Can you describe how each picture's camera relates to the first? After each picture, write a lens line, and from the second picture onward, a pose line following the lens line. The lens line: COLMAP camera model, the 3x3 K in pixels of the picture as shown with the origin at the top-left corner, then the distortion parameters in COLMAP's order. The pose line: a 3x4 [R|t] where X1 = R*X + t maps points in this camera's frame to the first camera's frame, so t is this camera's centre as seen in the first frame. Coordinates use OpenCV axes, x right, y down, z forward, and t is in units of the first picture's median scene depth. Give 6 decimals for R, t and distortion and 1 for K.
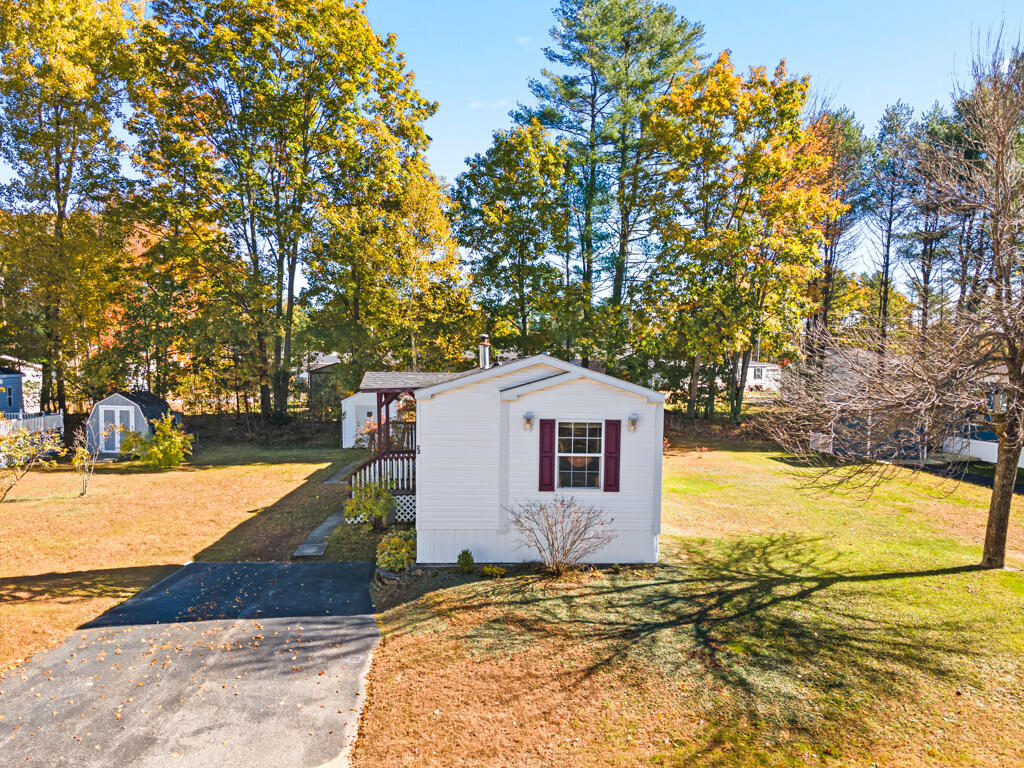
lens RADIAL K [[719.5, 0, 516.0], [0, 719.5, 385.3], [0, 0, 1]] dist [0.025676, 0.009493]
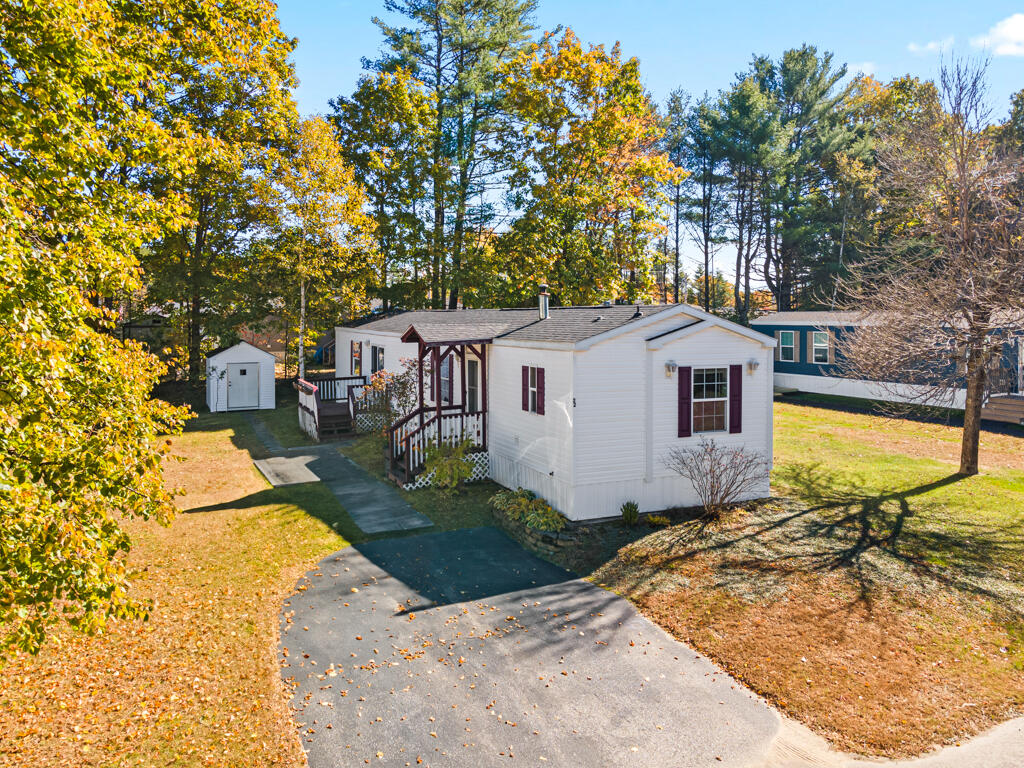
lens RADIAL K [[719.5, 0, 521.4], [0, 719.5, 300.0], [0, 0, 1]] dist [0.025676, 0.009493]
pose [[0.936538, -0.003372, 0.350550, -0.539890], [0.020833, 0.998722, -0.046053, -0.005272], [-0.349947, 0.050433, 0.935411, 0.108435]]
